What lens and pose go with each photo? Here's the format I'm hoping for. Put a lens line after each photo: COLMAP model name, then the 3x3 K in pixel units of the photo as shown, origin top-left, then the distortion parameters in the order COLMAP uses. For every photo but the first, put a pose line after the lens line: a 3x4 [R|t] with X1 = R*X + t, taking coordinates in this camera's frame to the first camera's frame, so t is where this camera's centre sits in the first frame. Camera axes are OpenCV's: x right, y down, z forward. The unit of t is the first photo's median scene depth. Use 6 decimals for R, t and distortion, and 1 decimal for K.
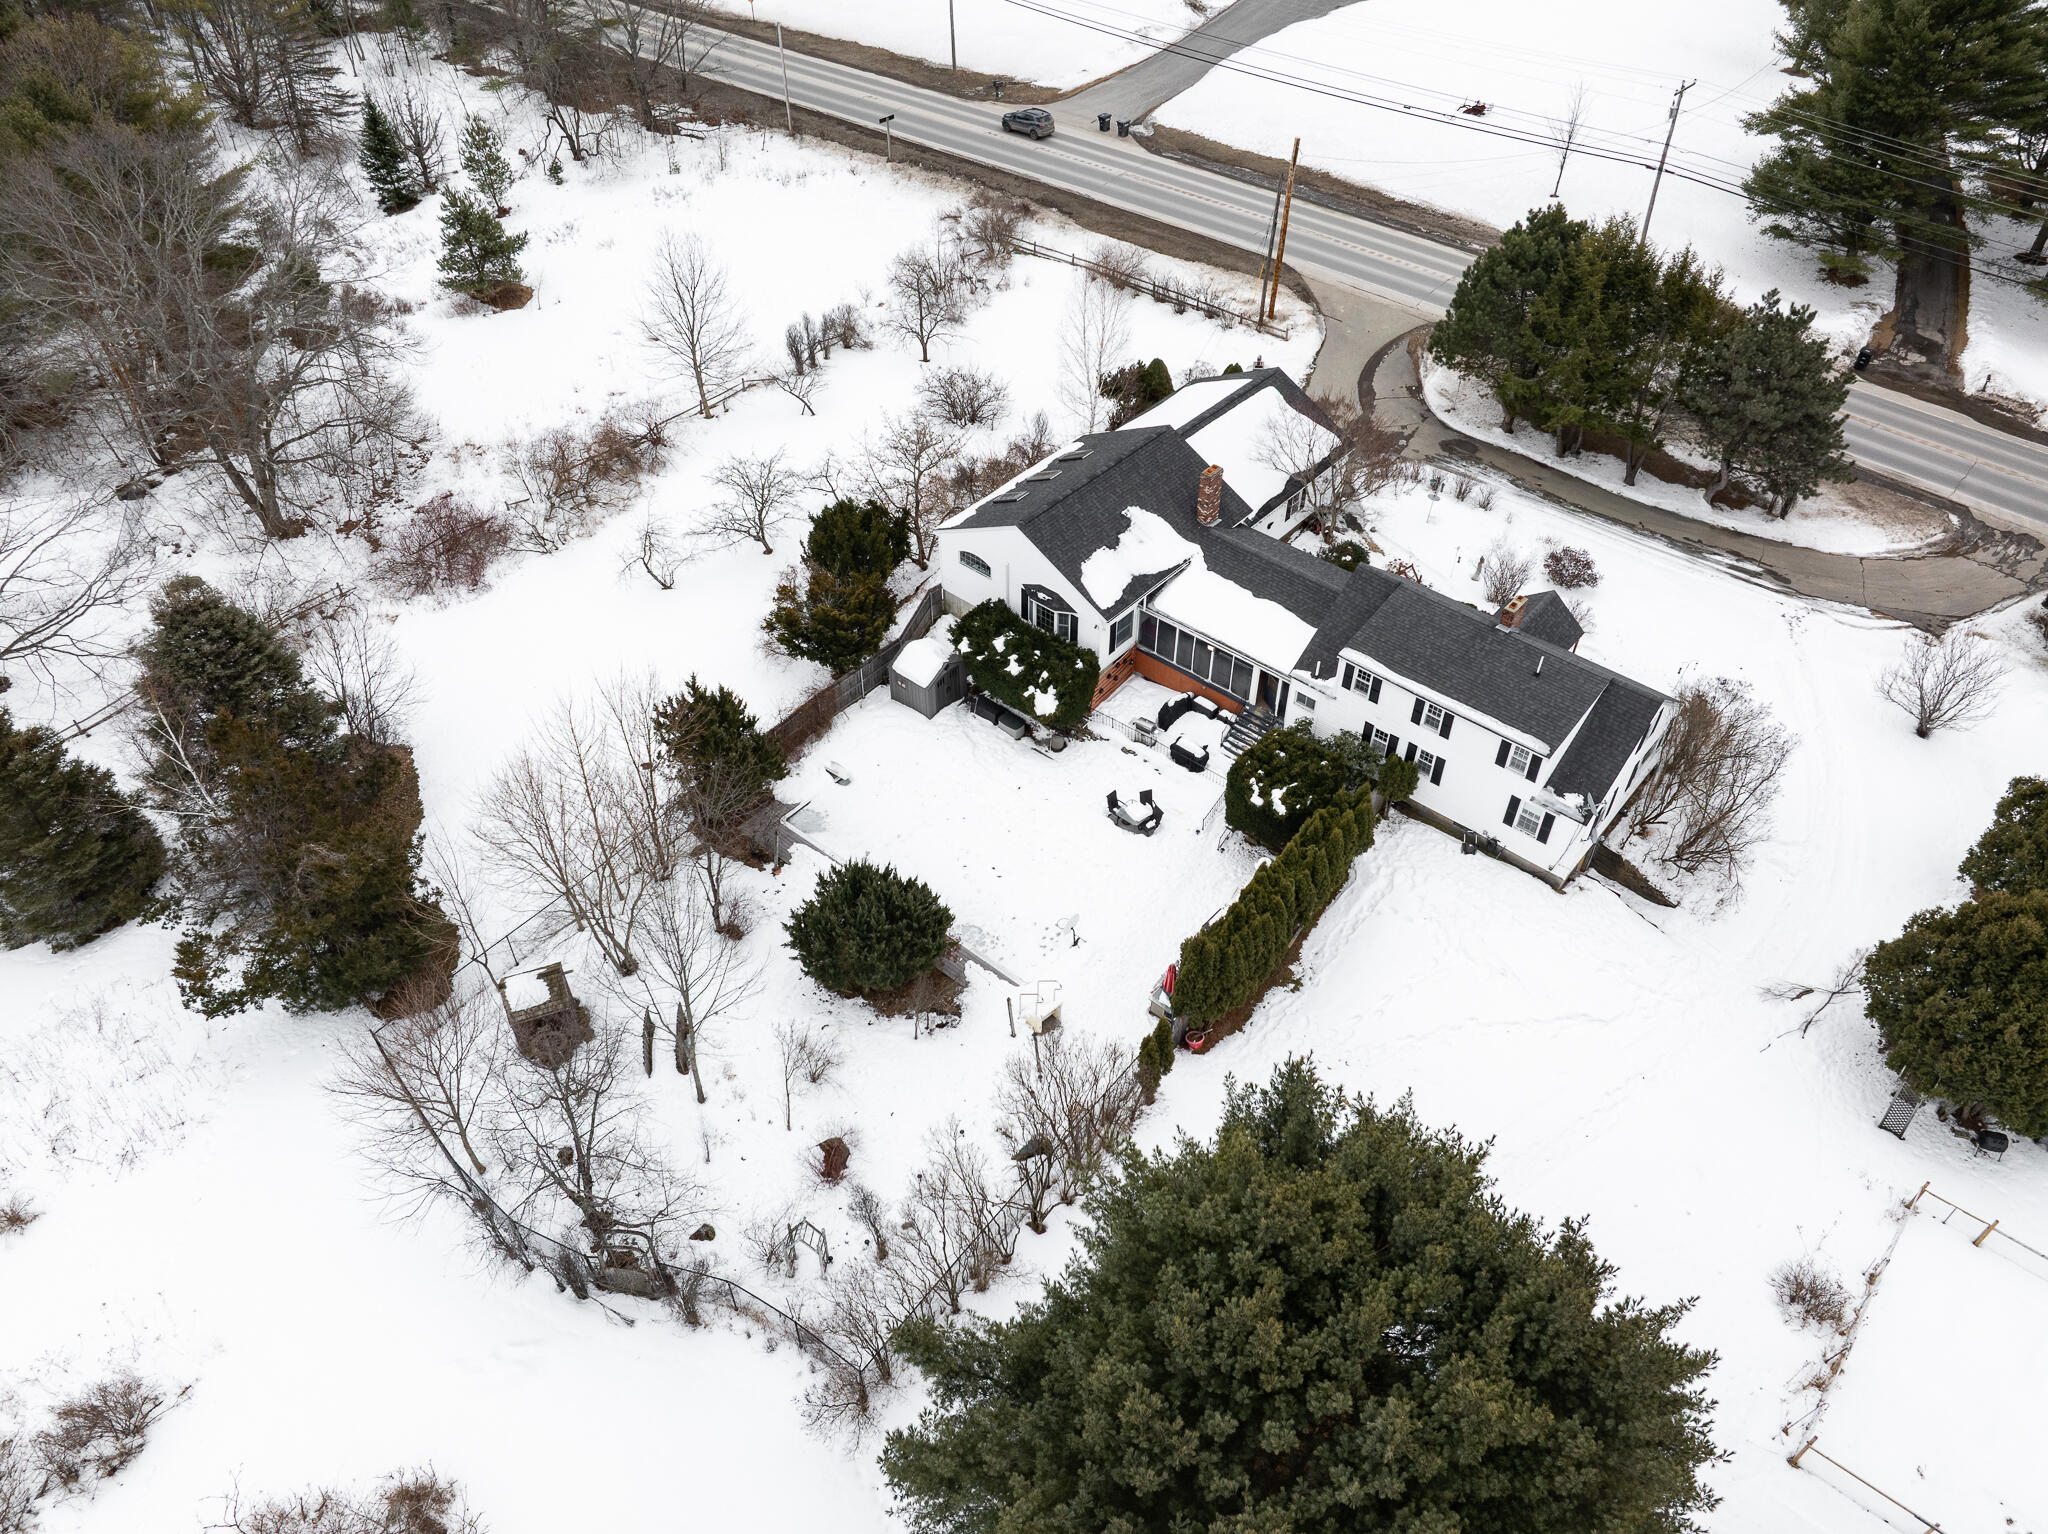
lens RADIAL K [[1440.9, 0, 1019.7], [0, 1440.9, 759.7], [0, 0, 1]] dist [-0.037939, 0.004937]
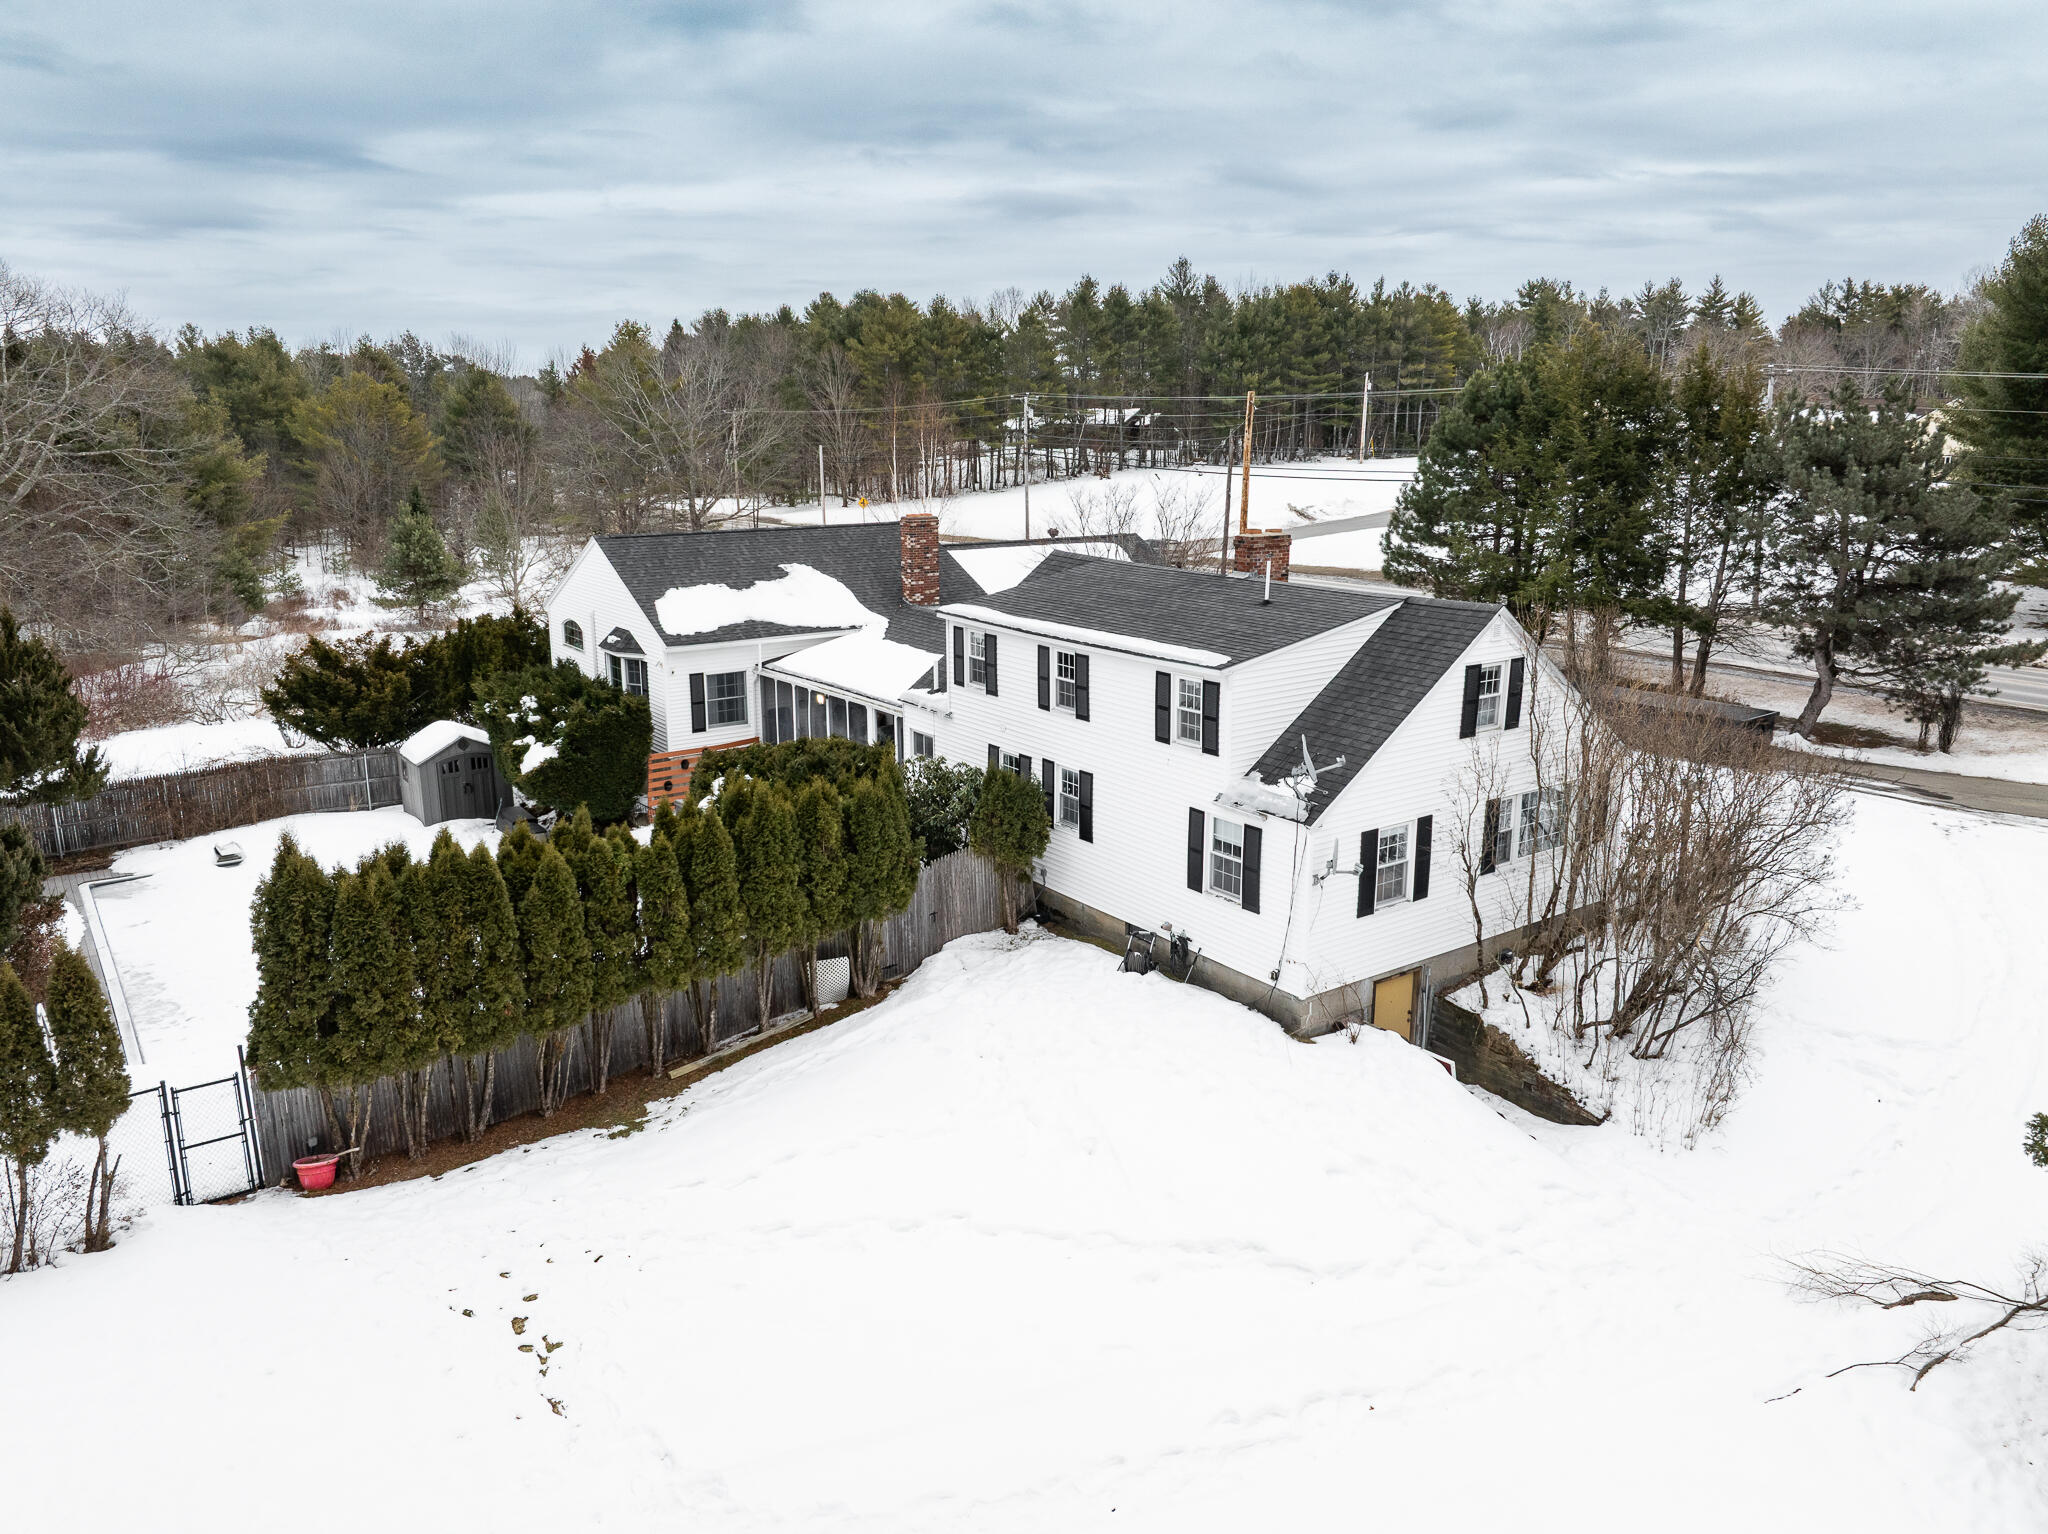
lens RADIAL K [[1440.9, 0, 1016.0], [0, 1440.9, 754.9], [0, 0, 1]] dist [-0.037939, 0.004937]
pose [[0.972400, 0.055220, -0.226692, 0.322659], [-0.161795, 0.859627, -0.484627, 0.203382], [0.168110, 0.507929, 0.844835, 0.477478]]
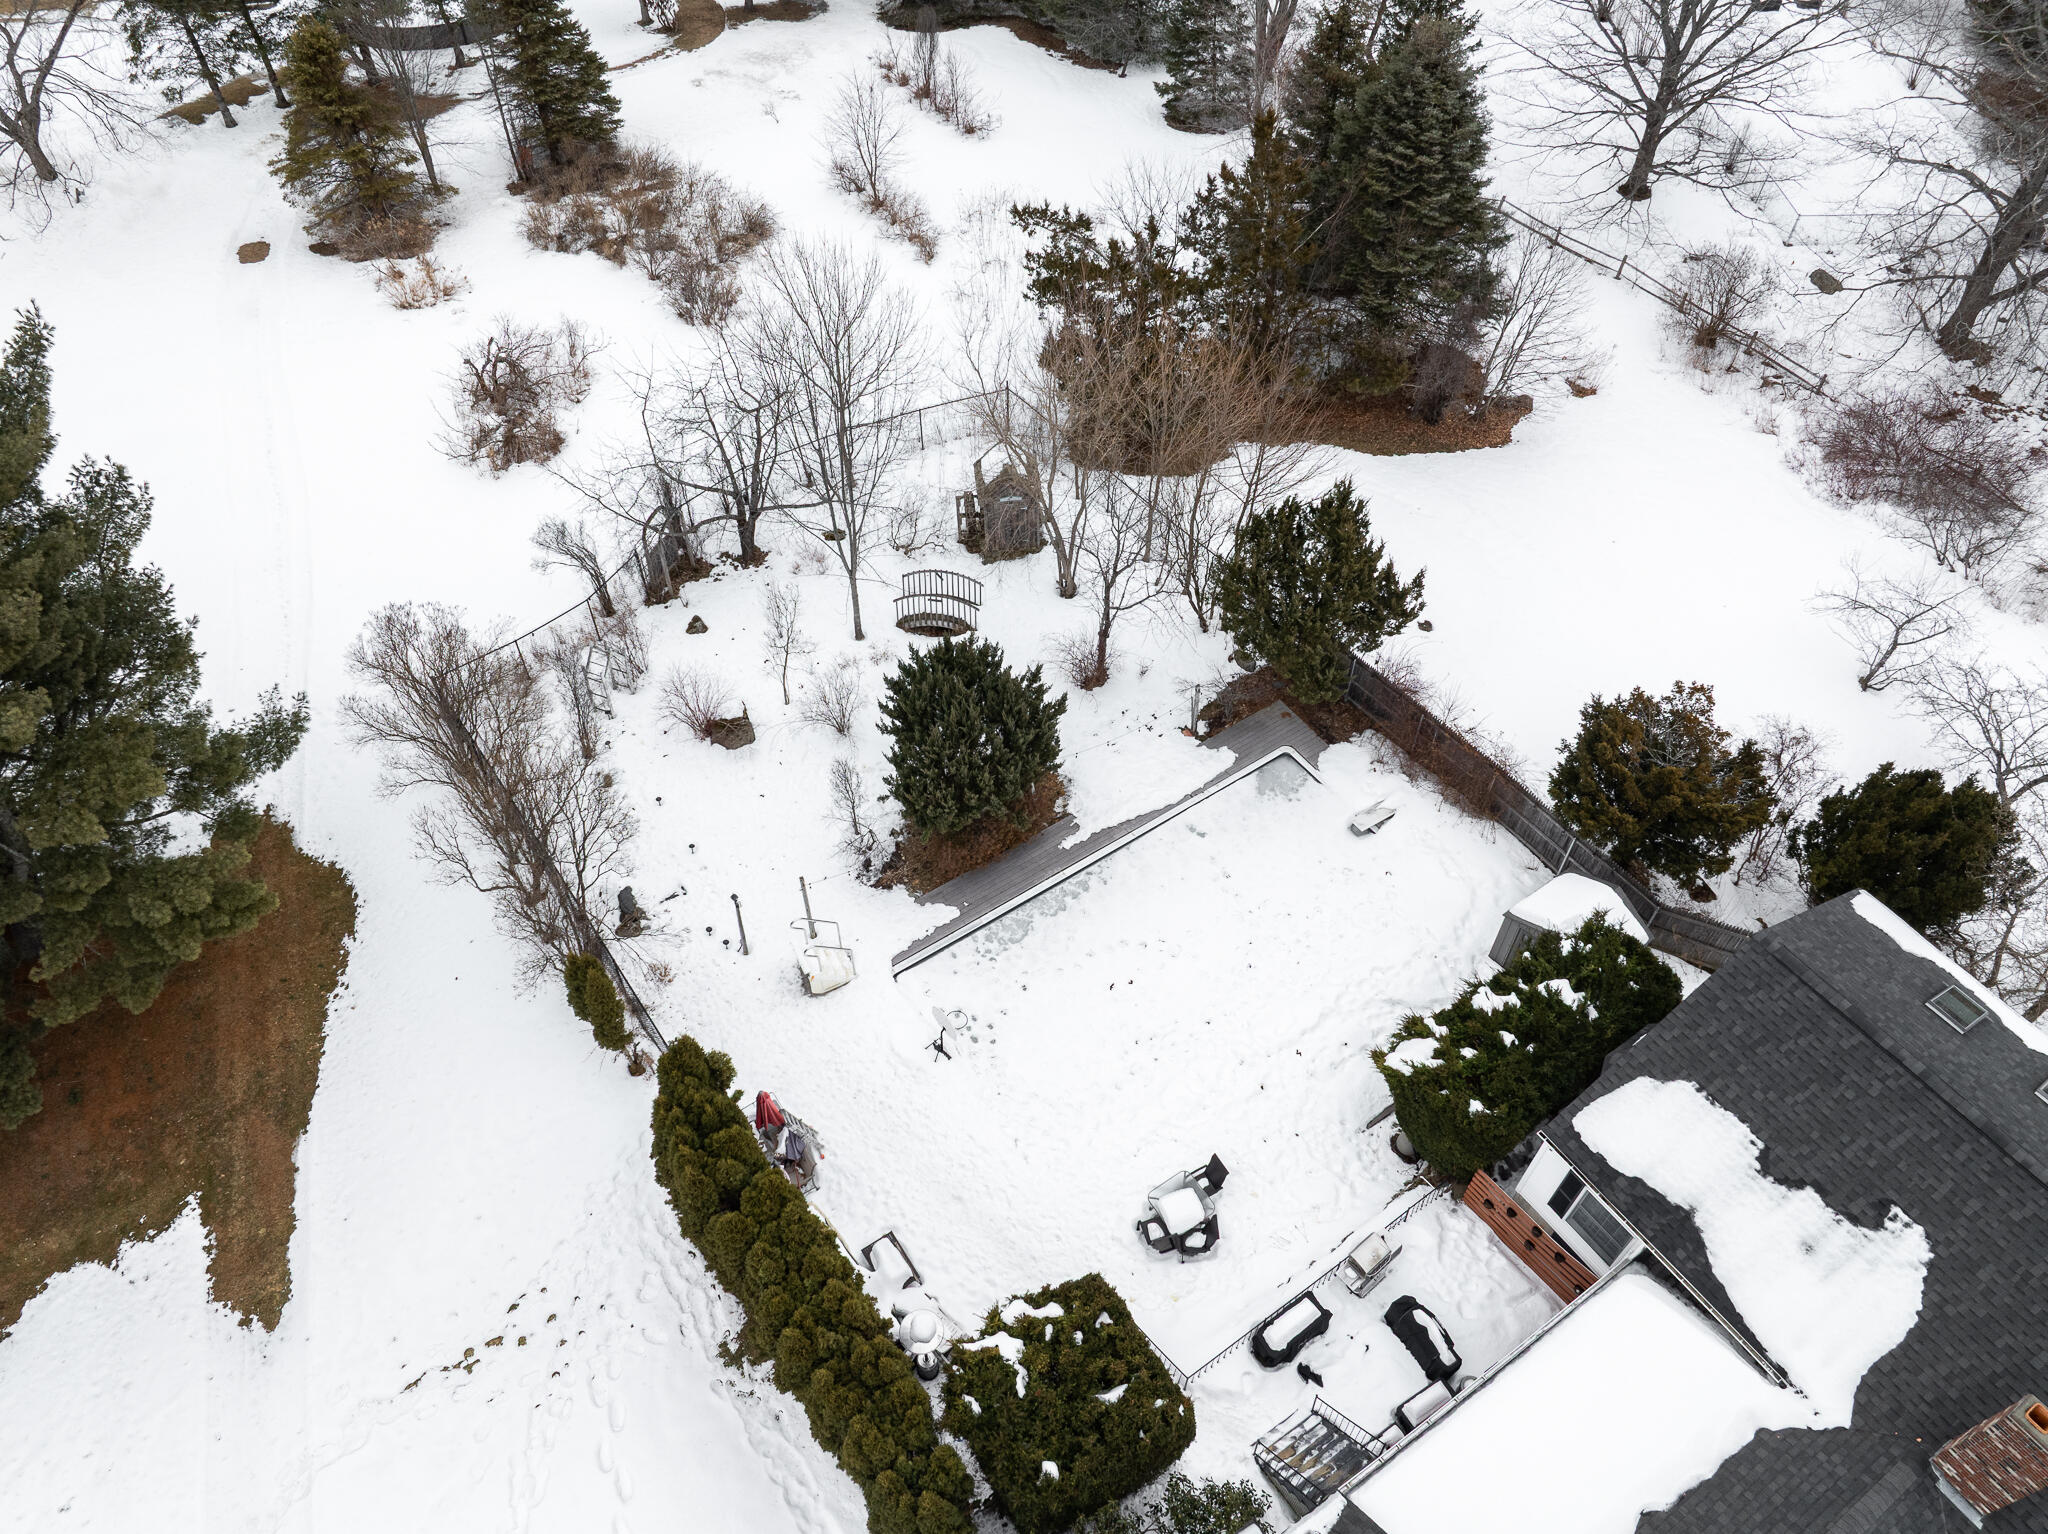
lens RADIAL K [[1440.9, 0, 1028.8], [0, 1440.9, 757.7], [0, 0, 1]] dist [-0.037939, 0.004937]
pose [[-0.258376, 0.732921, -0.629340, 0.277616], [-0.664218, 0.338261, 0.666629, -0.303907], [0.701467, 0.590260, 0.399421, 0.578923]]
